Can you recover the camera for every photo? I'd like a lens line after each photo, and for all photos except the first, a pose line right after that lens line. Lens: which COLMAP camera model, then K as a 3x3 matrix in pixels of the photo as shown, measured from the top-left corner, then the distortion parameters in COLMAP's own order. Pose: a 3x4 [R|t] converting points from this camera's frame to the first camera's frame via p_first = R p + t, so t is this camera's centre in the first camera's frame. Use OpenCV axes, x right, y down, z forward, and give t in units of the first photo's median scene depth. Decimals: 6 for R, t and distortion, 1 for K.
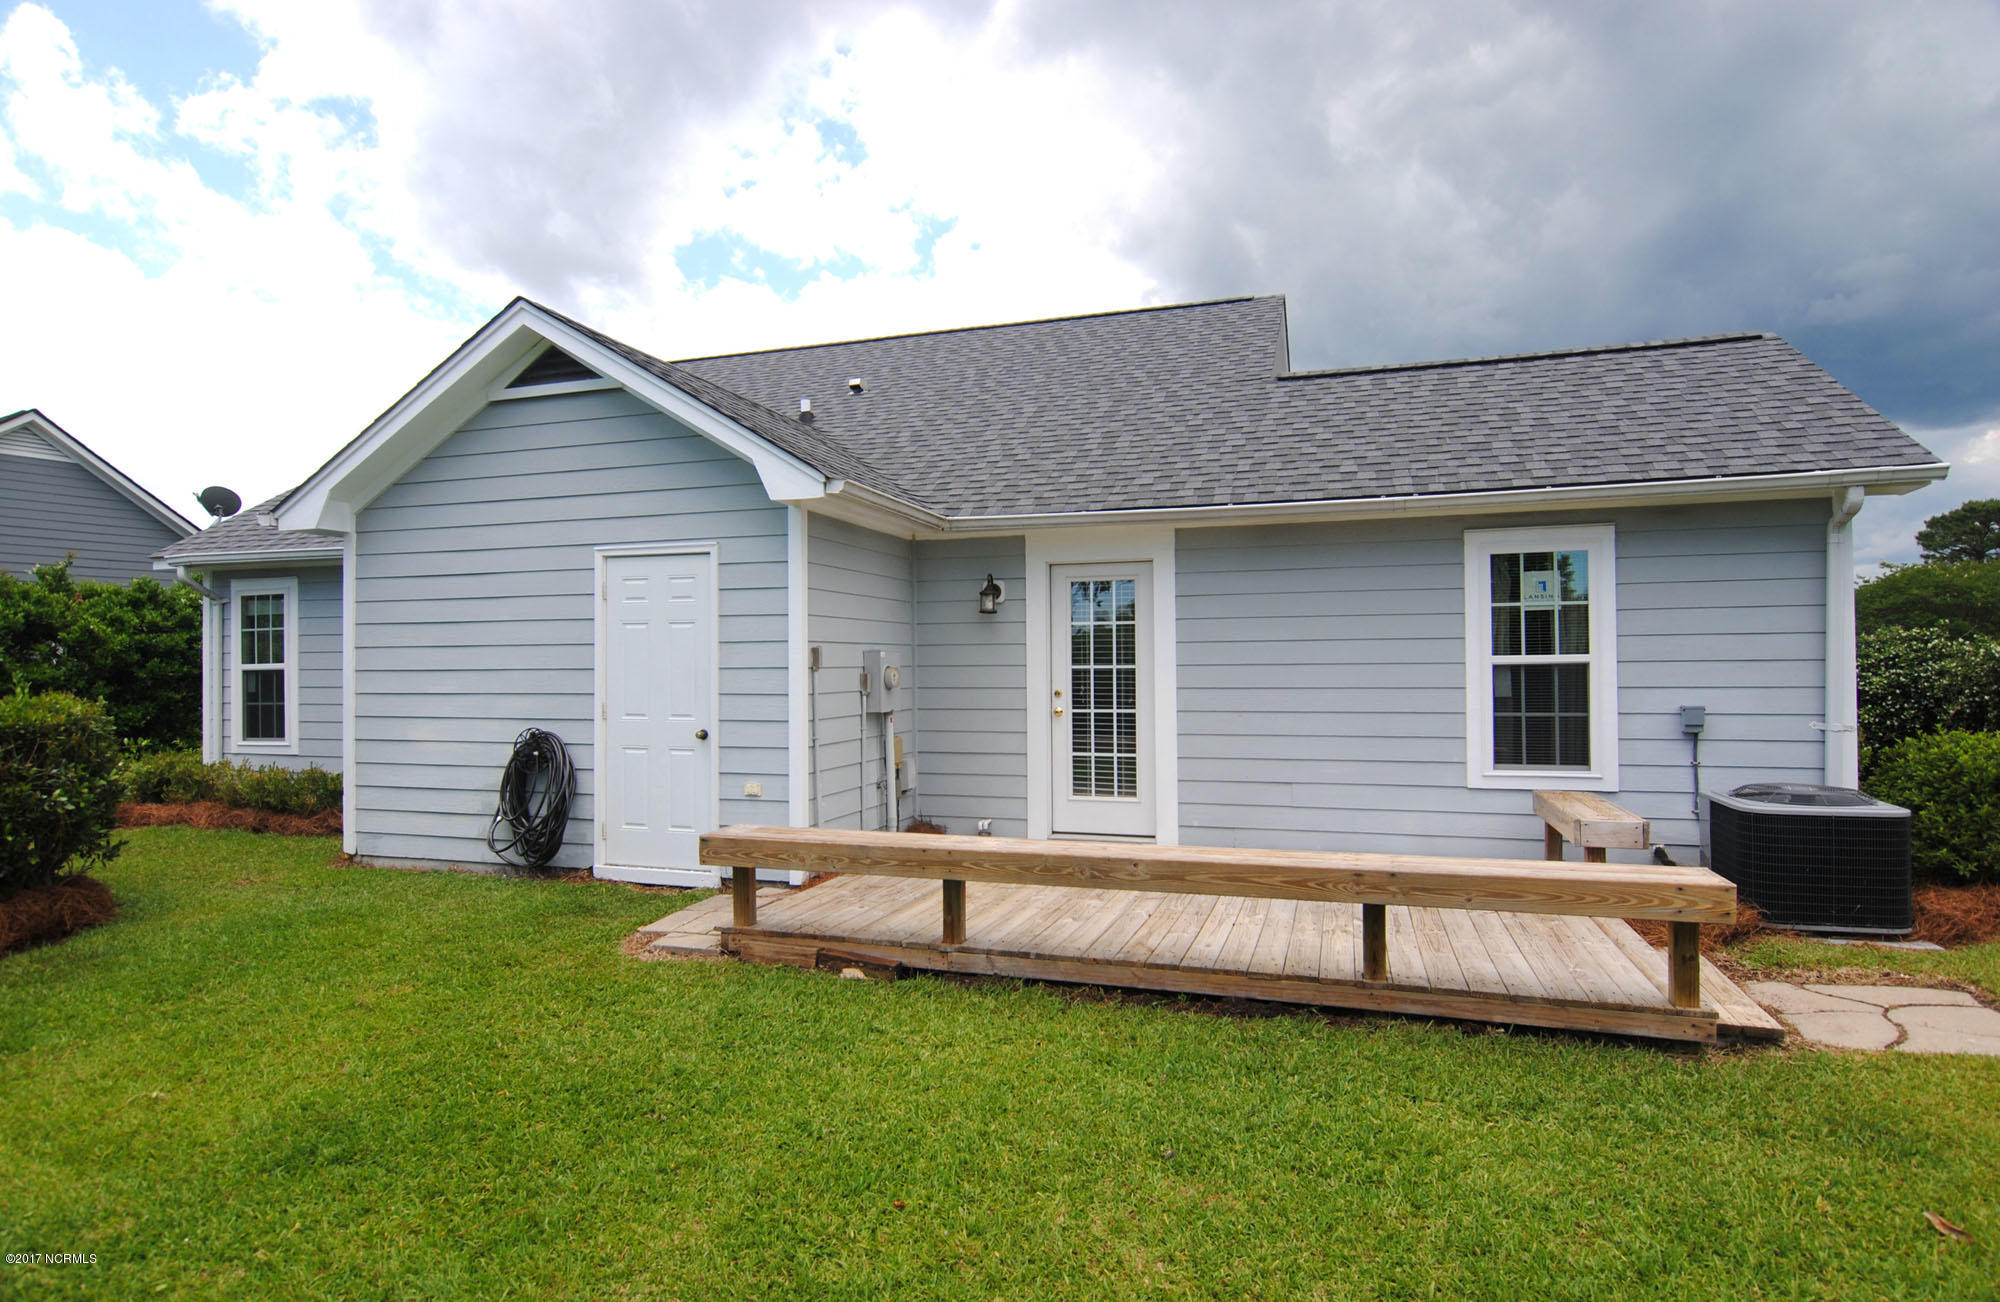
lens RADIAL K [[1071.9, 0, 991.7], [0, 1071.9, 642.4], [0, 0, 1]] dist [0.003319, -0.019682]
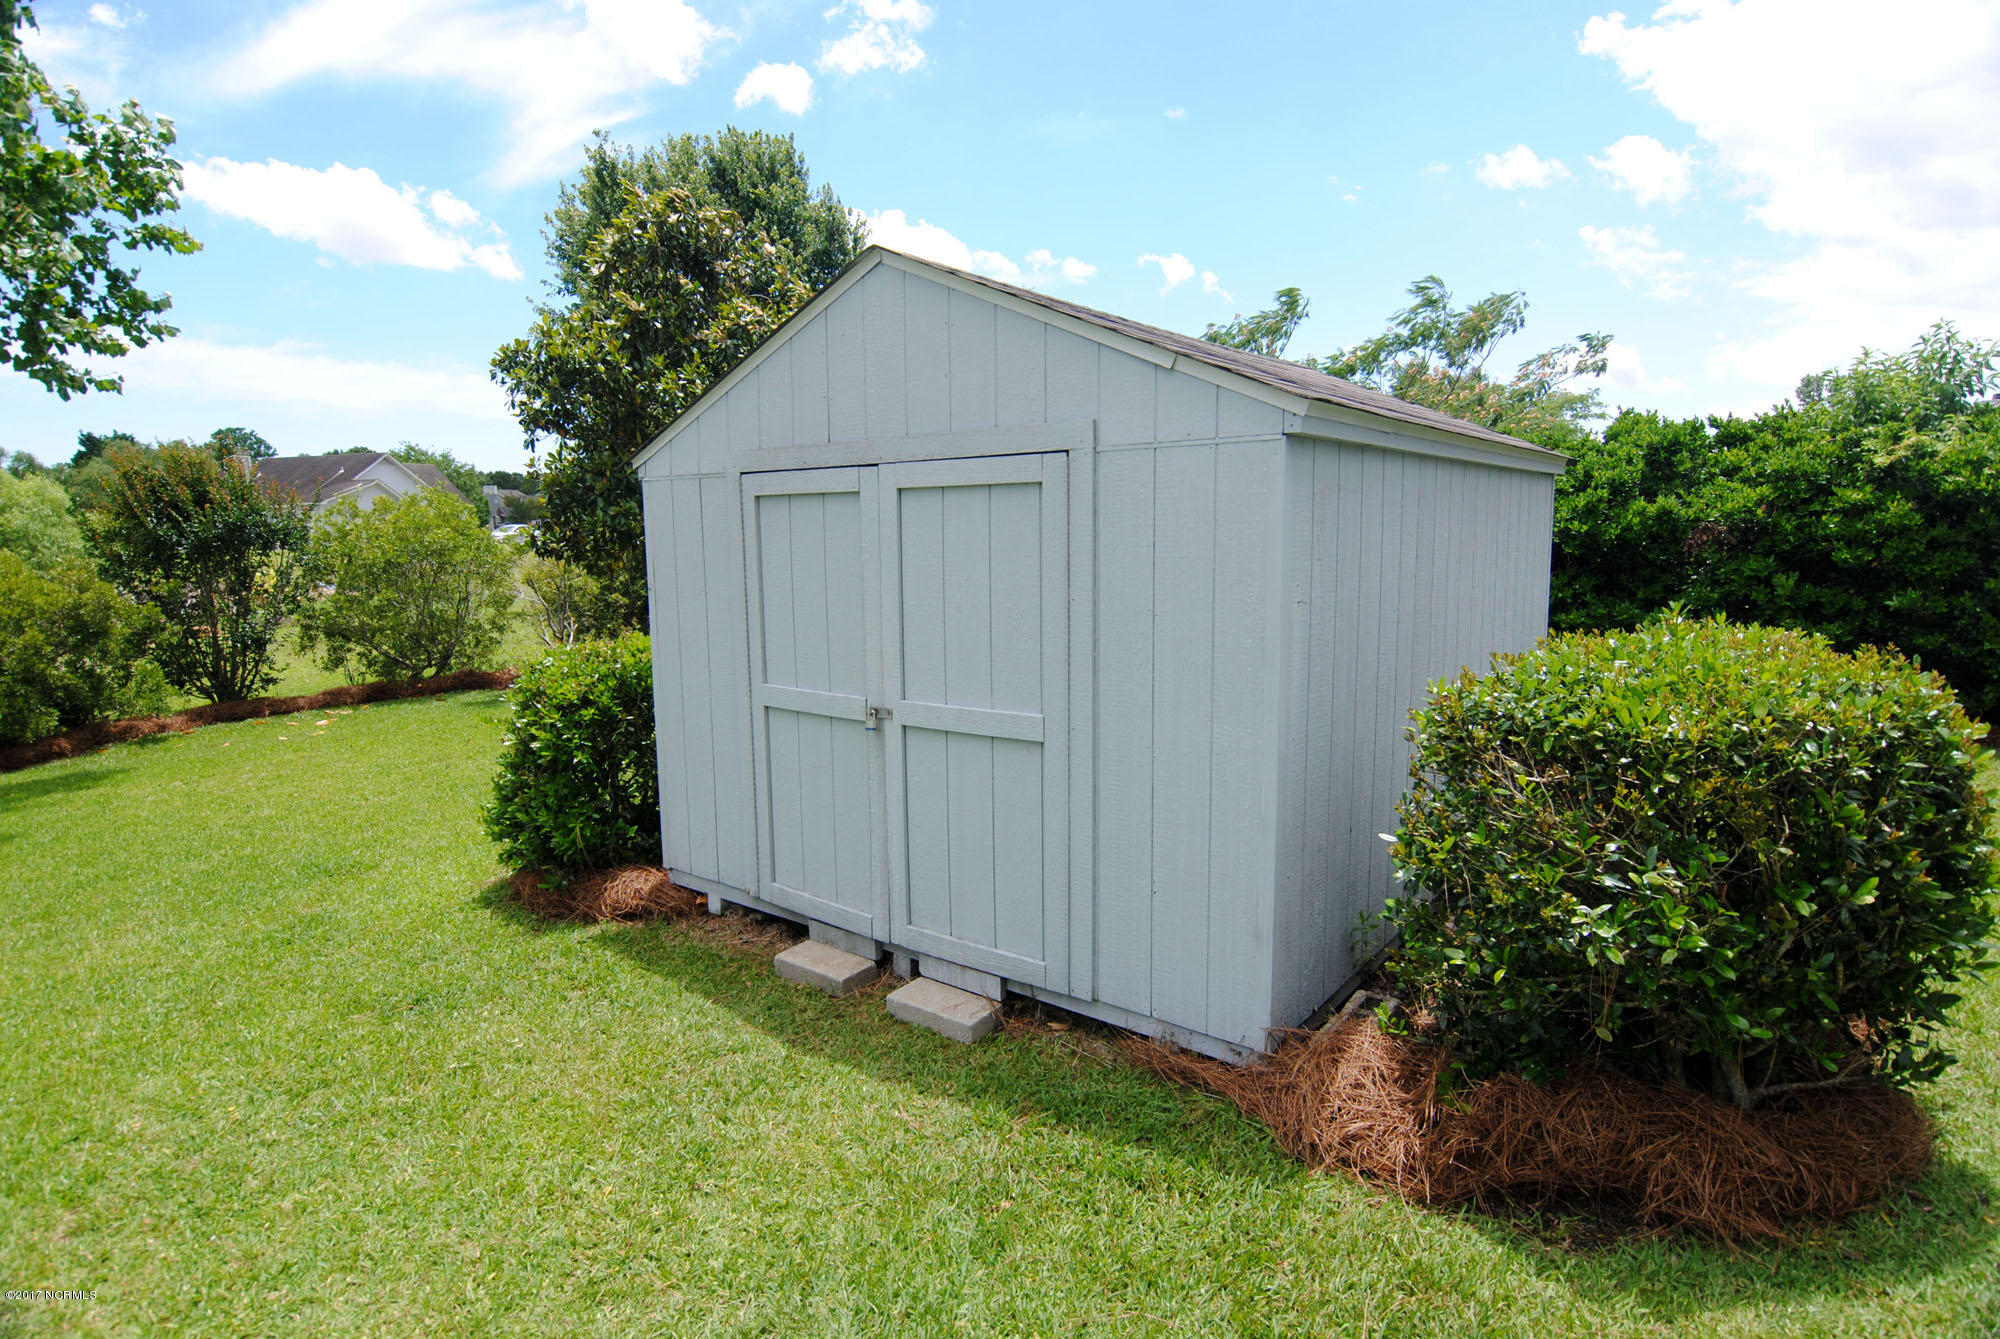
lens RADIAL K [[1059.8, 0, 965.1], [0, 1059.8, 662.1], [0, 0, 1]] dist [-0.001430, 0.000071]
pose [[-0.293542, 0.141398, -0.945431, -0.348878], [0.031728, 0.989896, 0.138198, -0.014582], [0.955419, 0.010570, -0.295063, 0.713597]]
